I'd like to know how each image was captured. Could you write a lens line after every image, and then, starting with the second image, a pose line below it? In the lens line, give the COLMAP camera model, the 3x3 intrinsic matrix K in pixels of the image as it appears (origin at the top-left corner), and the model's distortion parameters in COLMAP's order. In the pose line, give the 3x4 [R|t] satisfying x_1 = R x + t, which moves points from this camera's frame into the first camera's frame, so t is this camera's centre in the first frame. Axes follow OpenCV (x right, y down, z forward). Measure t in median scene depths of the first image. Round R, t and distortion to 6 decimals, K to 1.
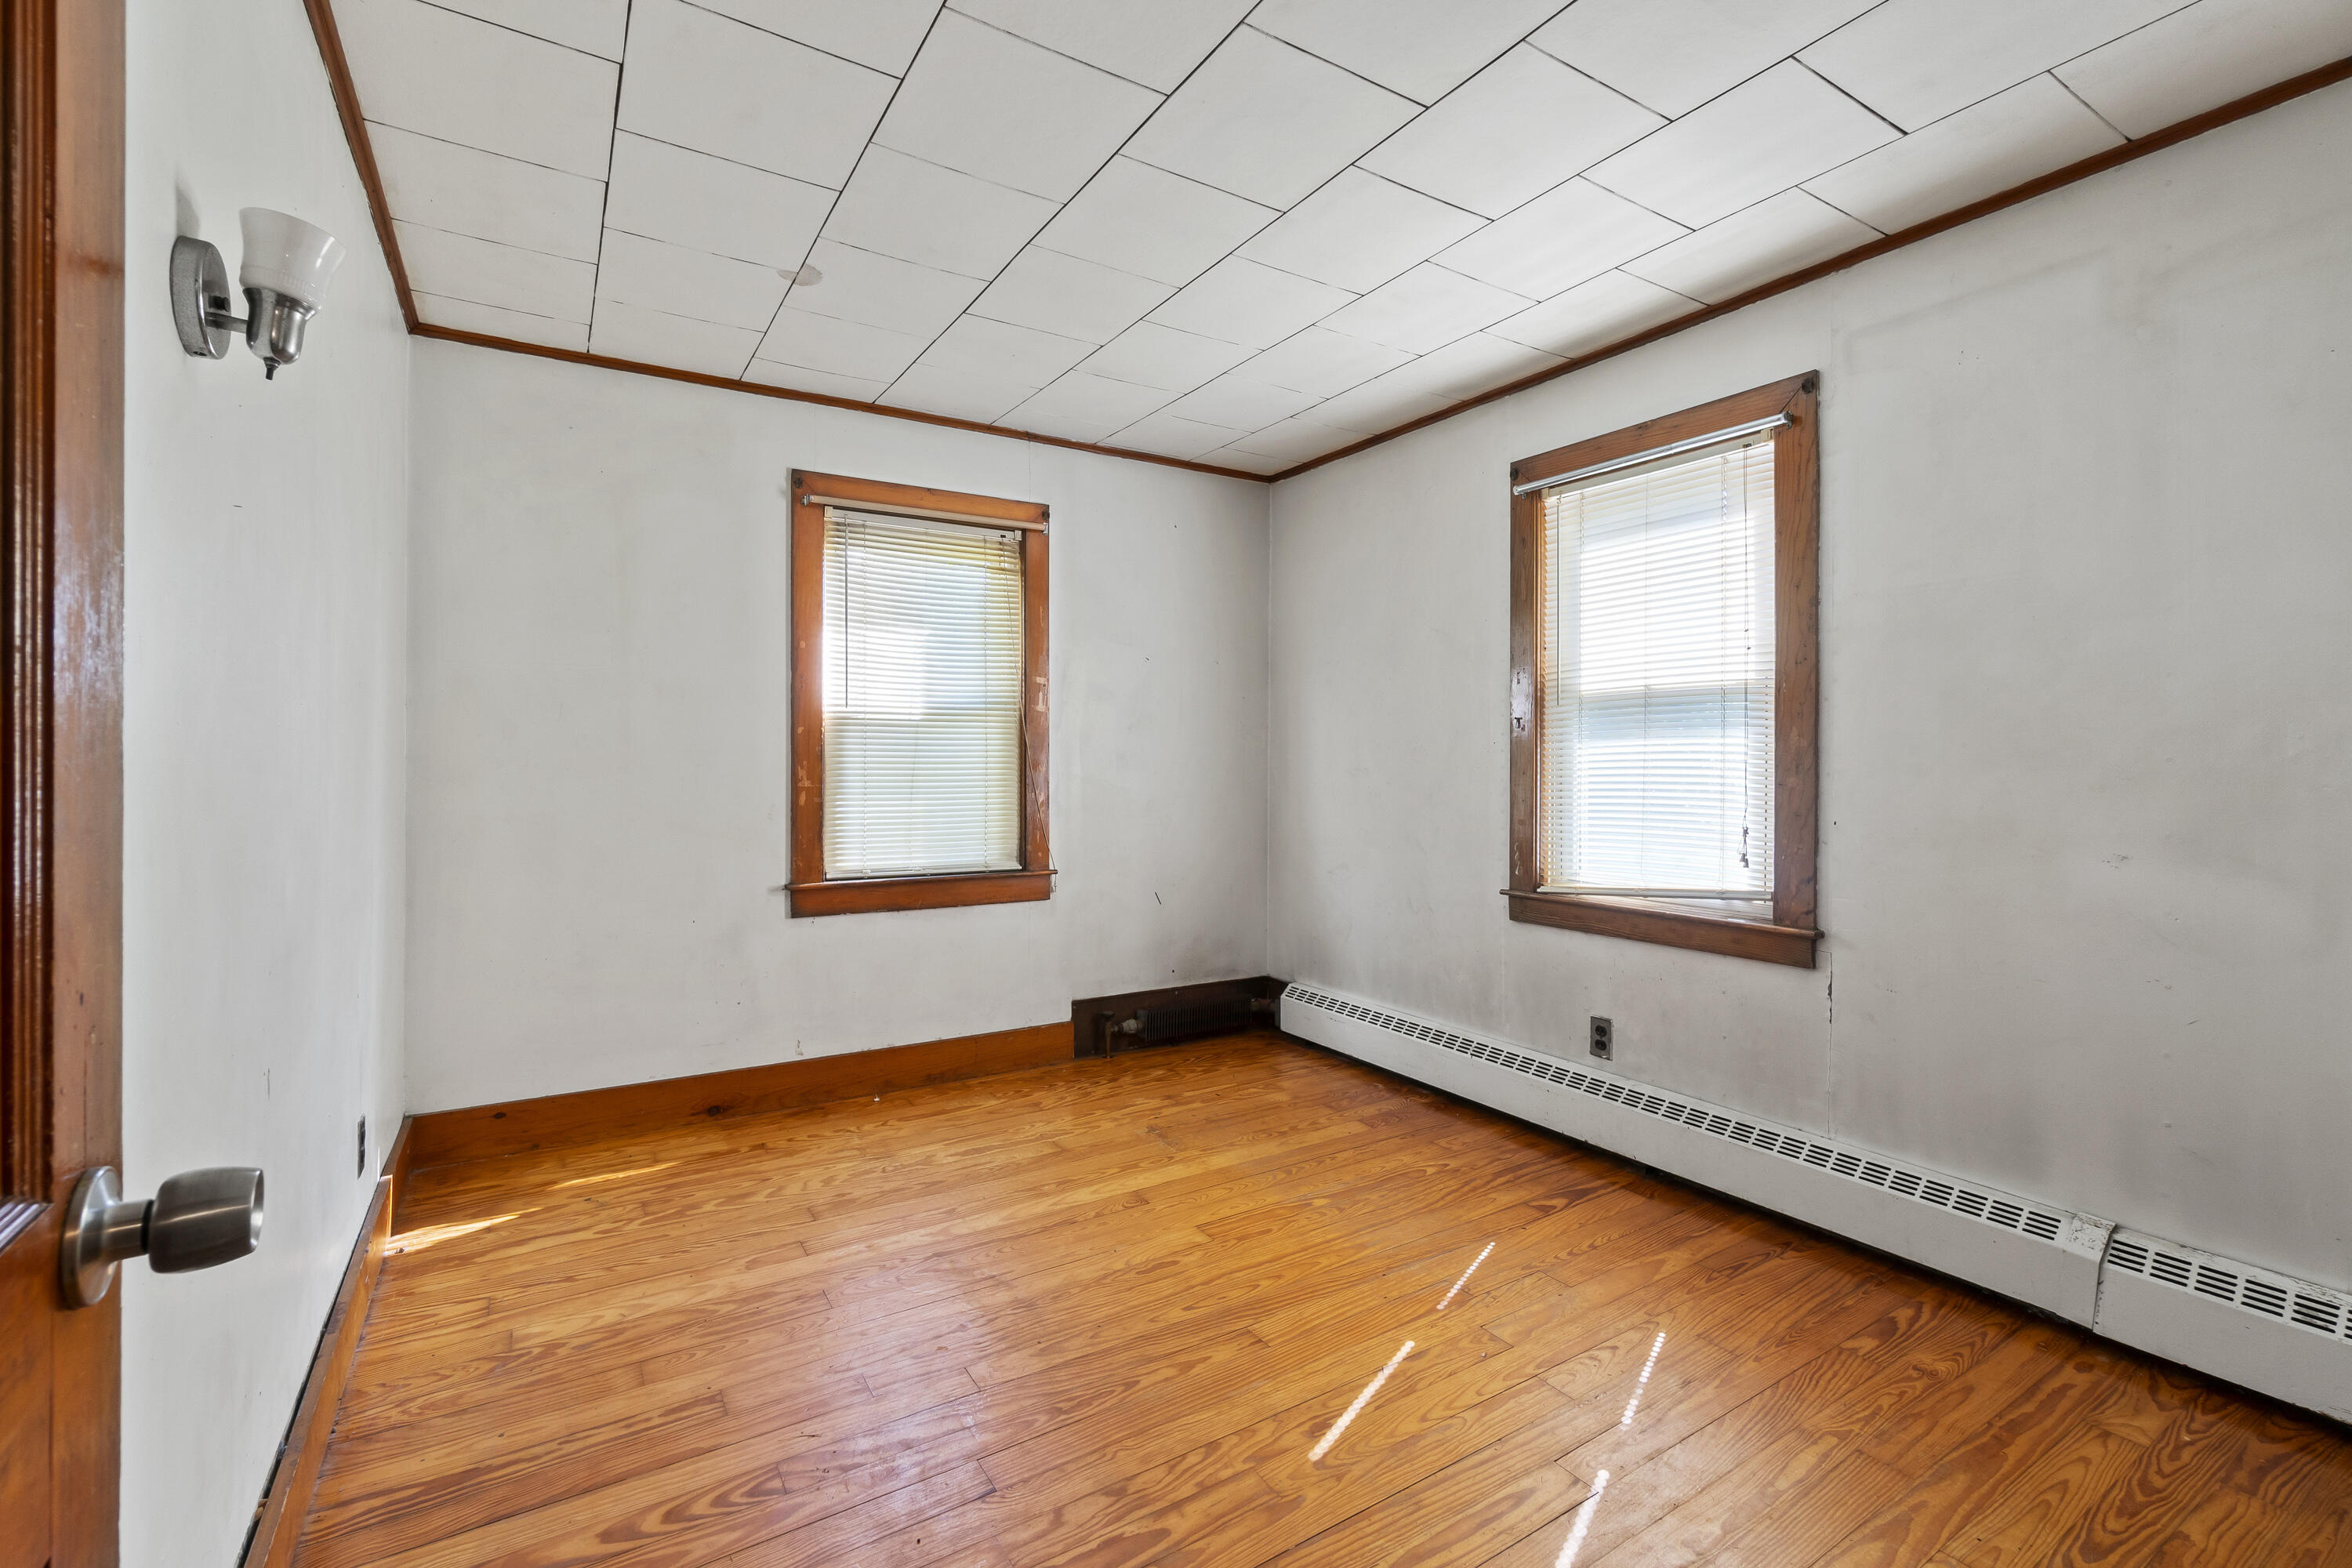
lens RADIAL K [[1021.6, 0, 1163.5], [0, 1021.6, 743.6], [0, 0, 1]] dist [-0.004862, 0.000397]
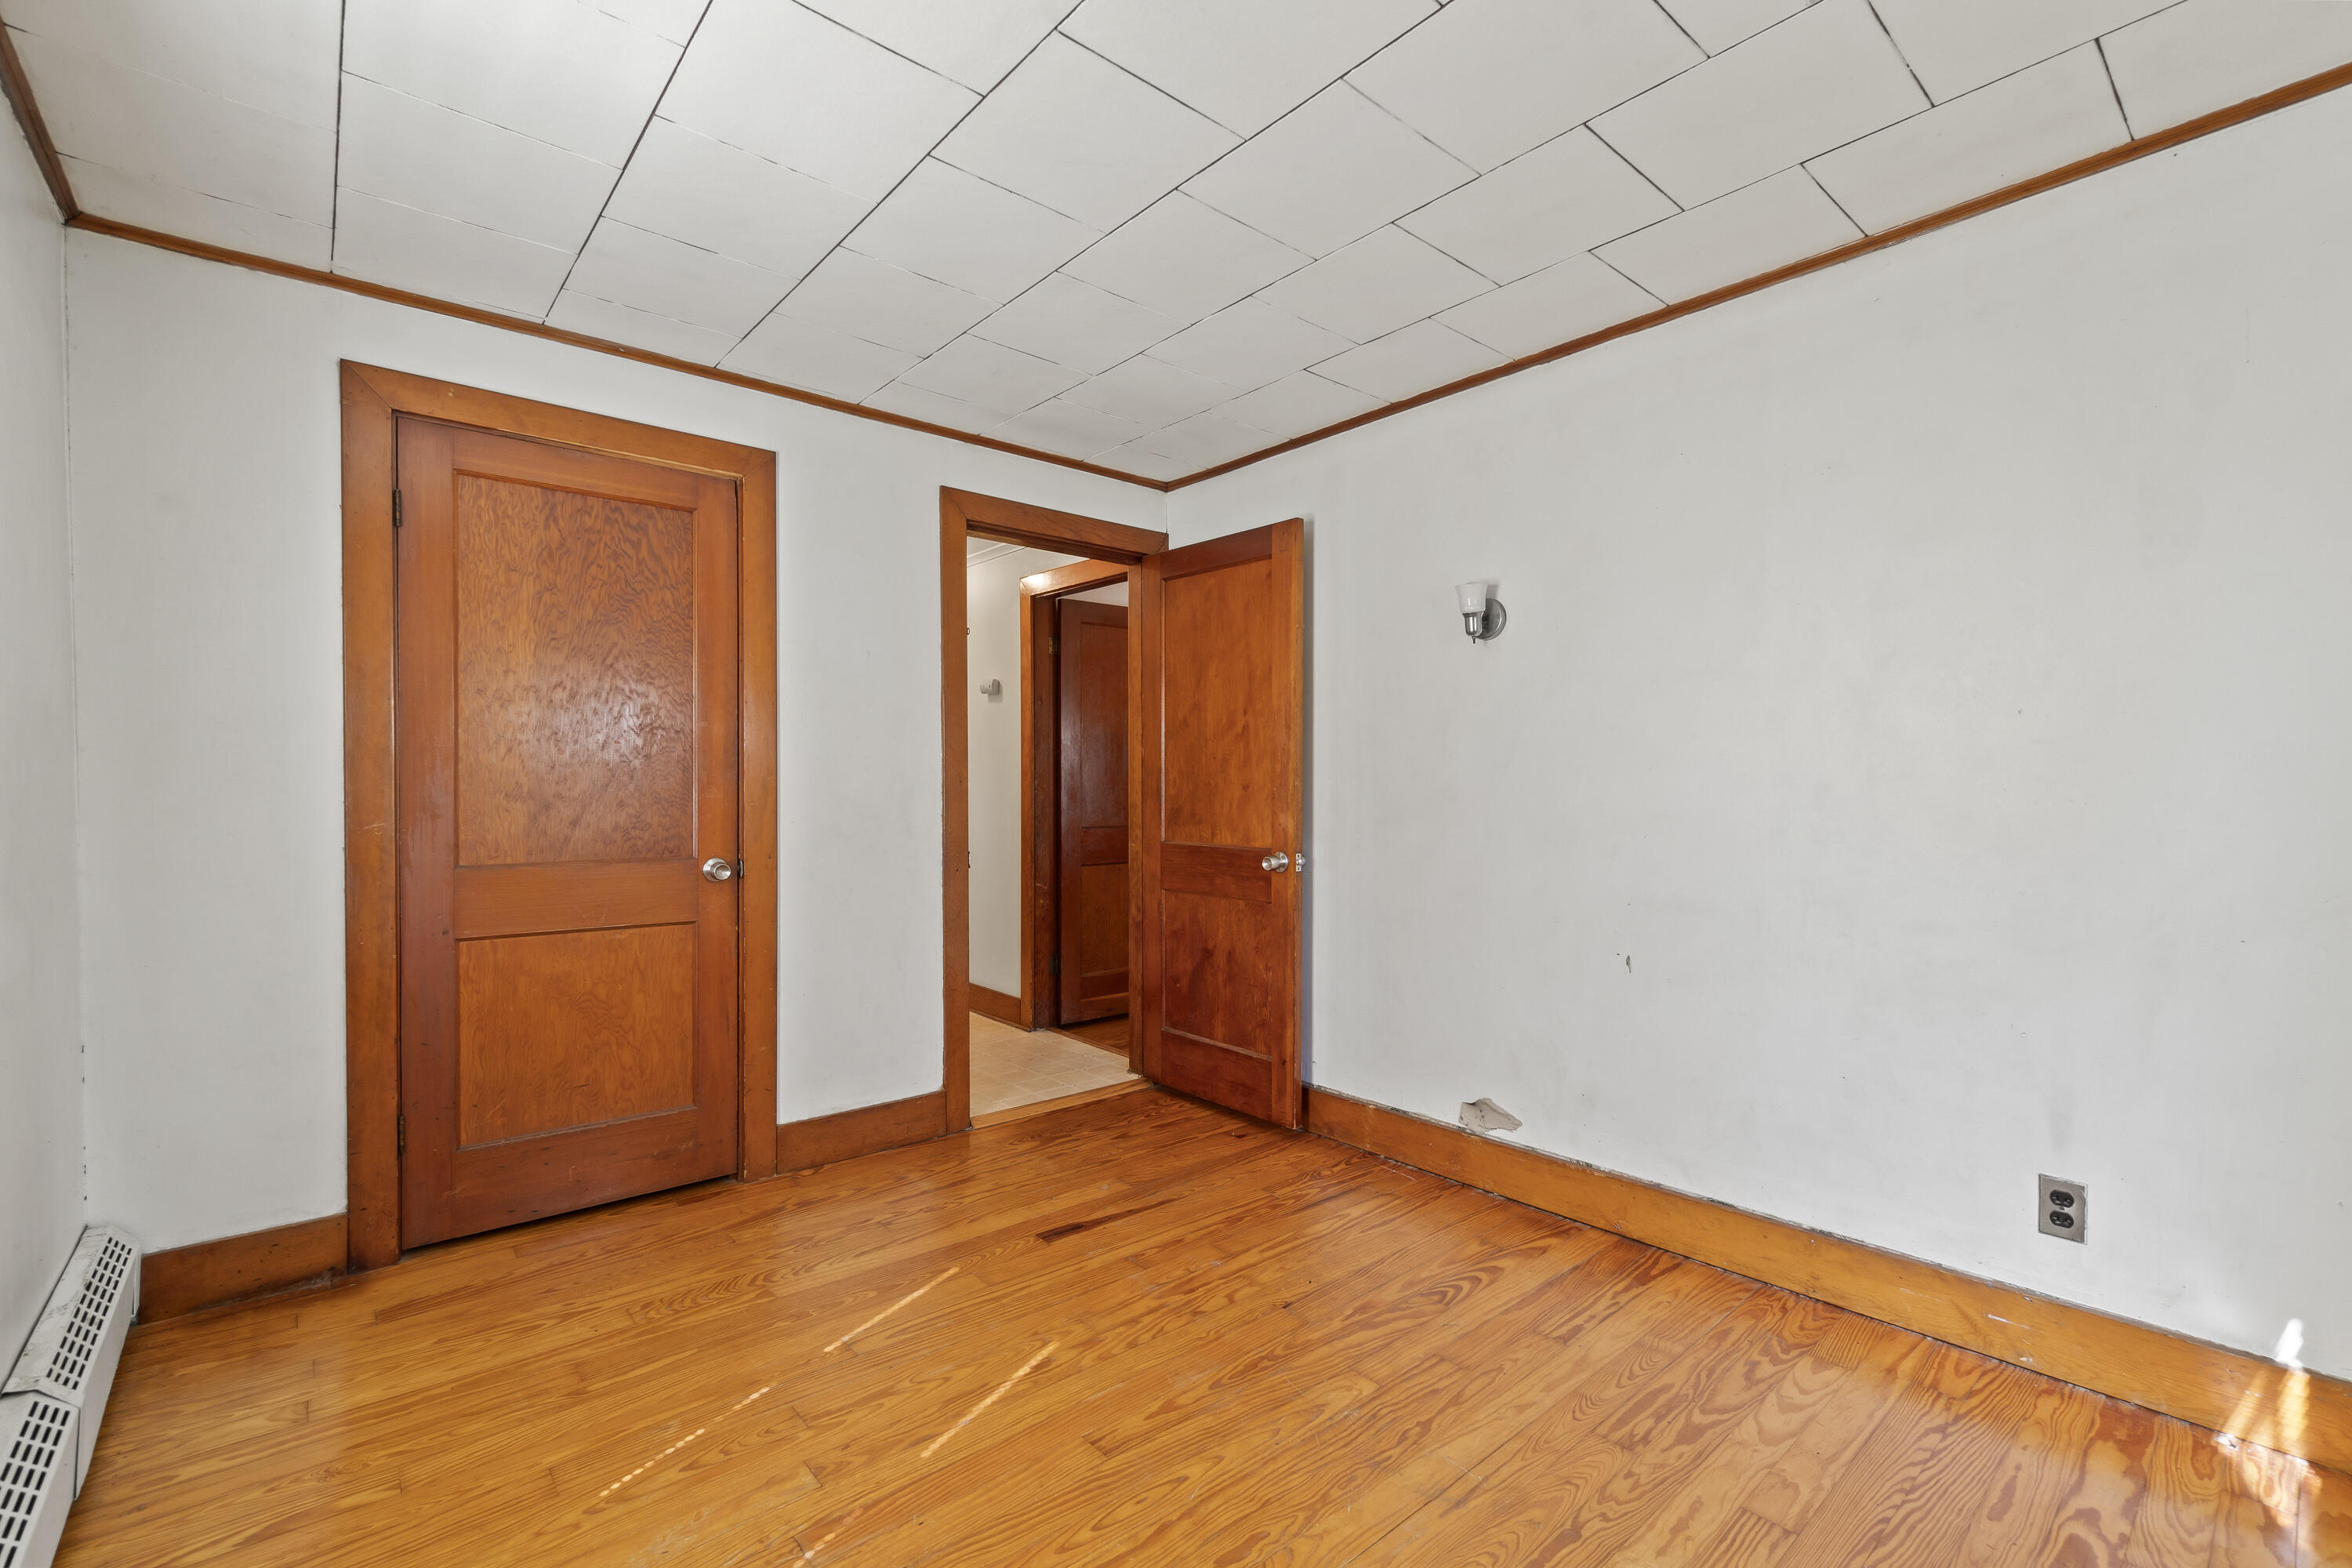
lens RADIAL K [[1021.6, 0, 1169.7], [0, 1021.6, 780.4], [0, 0, 1]] dist [-0.004862, 0.000397]
pose [[-0.986257, -0.000739, -0.165218, 0.181198], [0.000671, 0.999964, -0.008481, 0.014961], [0.165219, -0.008475, -0.986221, 1.948258]]
